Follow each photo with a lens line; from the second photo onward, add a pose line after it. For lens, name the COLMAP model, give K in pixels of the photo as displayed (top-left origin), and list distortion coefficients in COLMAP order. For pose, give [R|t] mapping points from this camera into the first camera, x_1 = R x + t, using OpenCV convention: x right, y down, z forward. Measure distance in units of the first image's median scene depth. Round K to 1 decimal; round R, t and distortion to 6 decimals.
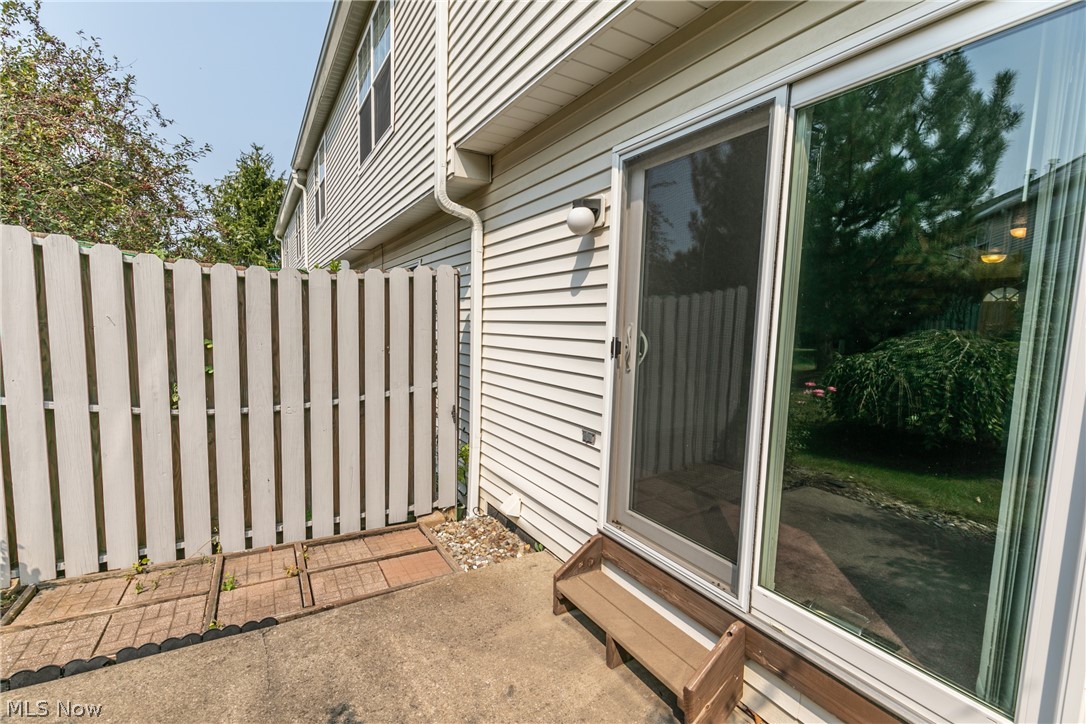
lens RADIAL K [[482.6, 0, 547.8], [0, 482.6, 368.2], [0, 0, 1]] dist [0.000402, -0.000324]
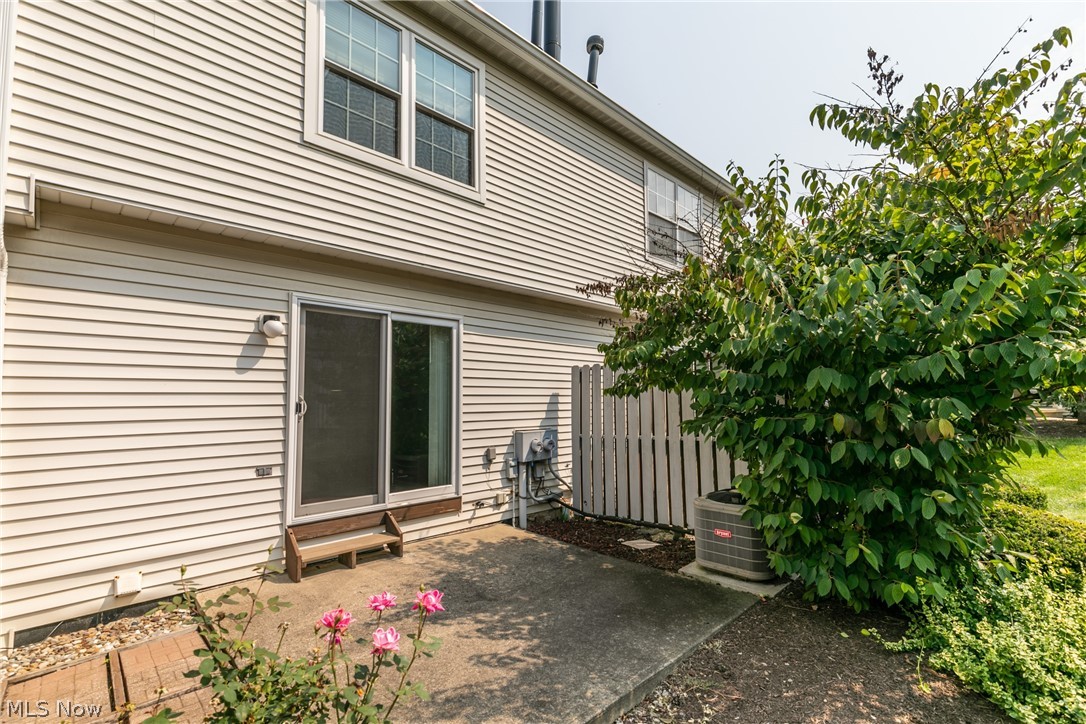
lens RADIAL K [[482.6, 0, 547.8], [0, 482.6, 368.2], [0, 0, 1]] dist [0.000402, -0.000324]
pose [[-0.228529, 0.052294, 0.972132, -1.532534], [0.098873, 0.994640, -0.030262, -0.038814], [-0.968503, 0.089202, -0.232474, 0.478060]]
